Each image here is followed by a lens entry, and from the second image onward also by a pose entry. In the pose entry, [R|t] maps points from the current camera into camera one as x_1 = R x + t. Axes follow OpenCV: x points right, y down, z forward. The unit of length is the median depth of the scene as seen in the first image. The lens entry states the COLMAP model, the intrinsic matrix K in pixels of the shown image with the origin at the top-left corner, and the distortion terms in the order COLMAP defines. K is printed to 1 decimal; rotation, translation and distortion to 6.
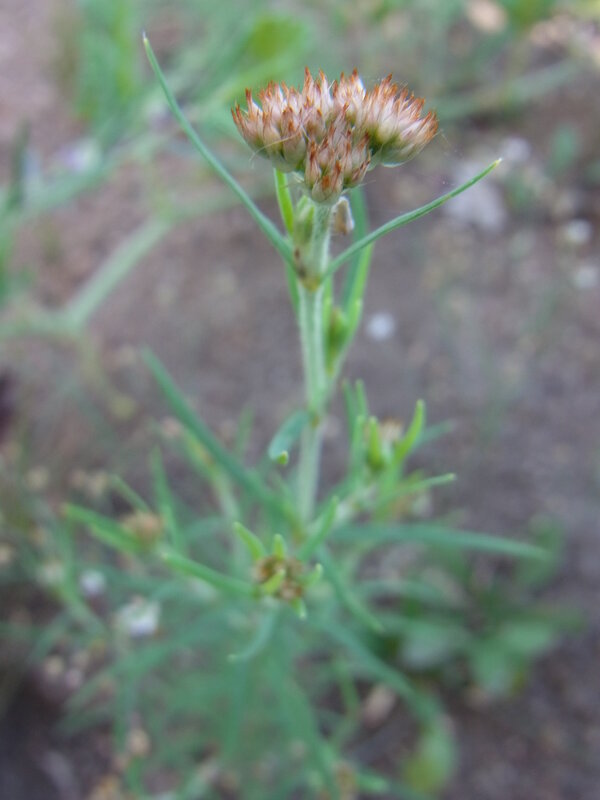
lens RADIAL K [[698.3, 0, 300.0], [0, 698.3, 400.0], [0, 0, 1]] dist [-0.129232, 0.092851]
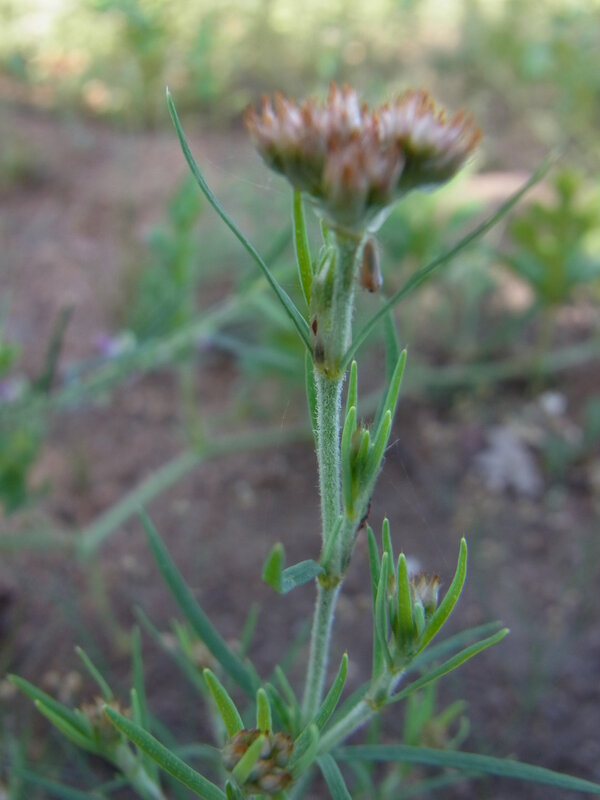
lens RADIAL K [[698.3, 0, 300.0], [0, 698.3, 400.0], [0, 0, 1]] dist [-0.129232, 0.092851]
pose [[0.997230, 0.047795, -0.056986, 0.023862], [-0.066070, 0.921120, -0.383631, 0.156032], [0.034156, 0.386333, 0.921727, 0.197438]]
